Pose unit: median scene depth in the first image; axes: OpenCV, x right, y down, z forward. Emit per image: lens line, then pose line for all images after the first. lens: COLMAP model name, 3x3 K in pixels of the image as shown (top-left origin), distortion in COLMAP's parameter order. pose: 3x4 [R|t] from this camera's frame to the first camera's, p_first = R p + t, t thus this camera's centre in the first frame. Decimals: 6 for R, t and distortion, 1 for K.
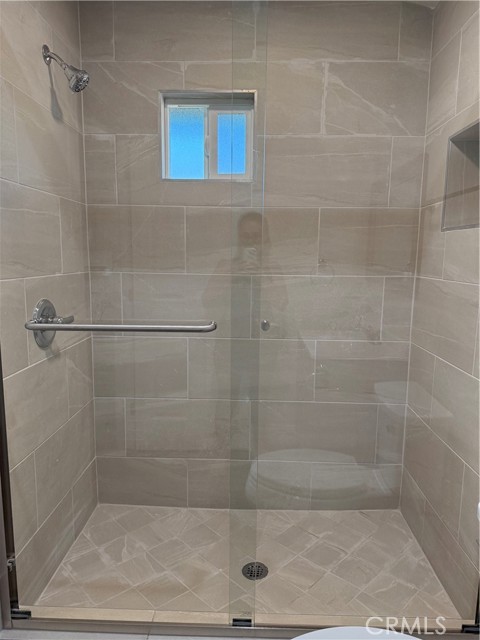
lens RADIAL K [[453.8, 0, 238.0], [0, 453.8, 325.8], [0, 0, 1]] dist [0.045225, -0.061797]
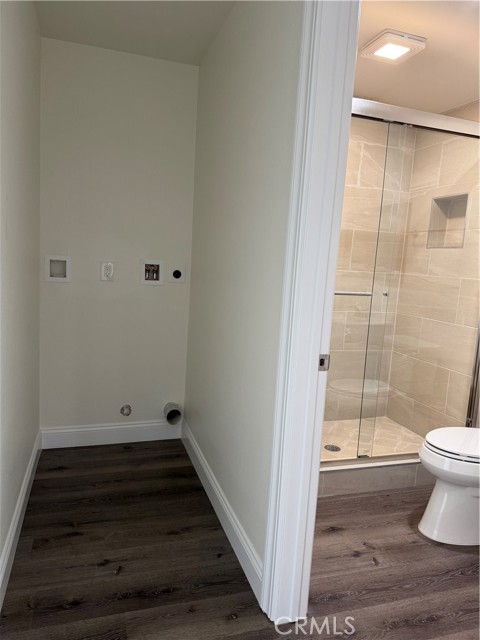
lens RADIAL K [[453.8, 0, 239.6], [0, 453.8, 320.2], [0, 0, 1]] dist [0.045225, -0.061797]
pose [[0.942070, 0.000727, 0.335415, -0.782797], [0.002207, 0.999963, -0.008367, 0.082399], [-0.335408, 0.008622, 0.942033, -0.412697]]
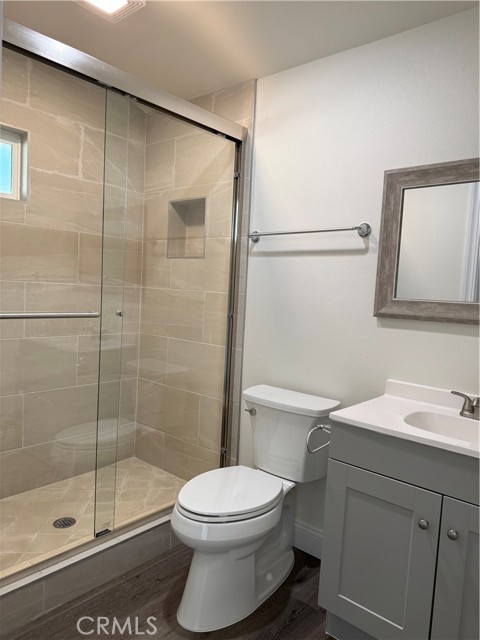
lens RADIAL K [[453.8, 0, 244.7], [0, 453.8, 321.1], [0, 0, 1]] dist [0.045225, -0.061797]
pose [[0.635550, -0.032944, 0.771357, -0.550214], [0.073393, 0.997143, -0.017884, 0.052150], [-0.768564, 0.067978, 0.636152, -0.174497]]
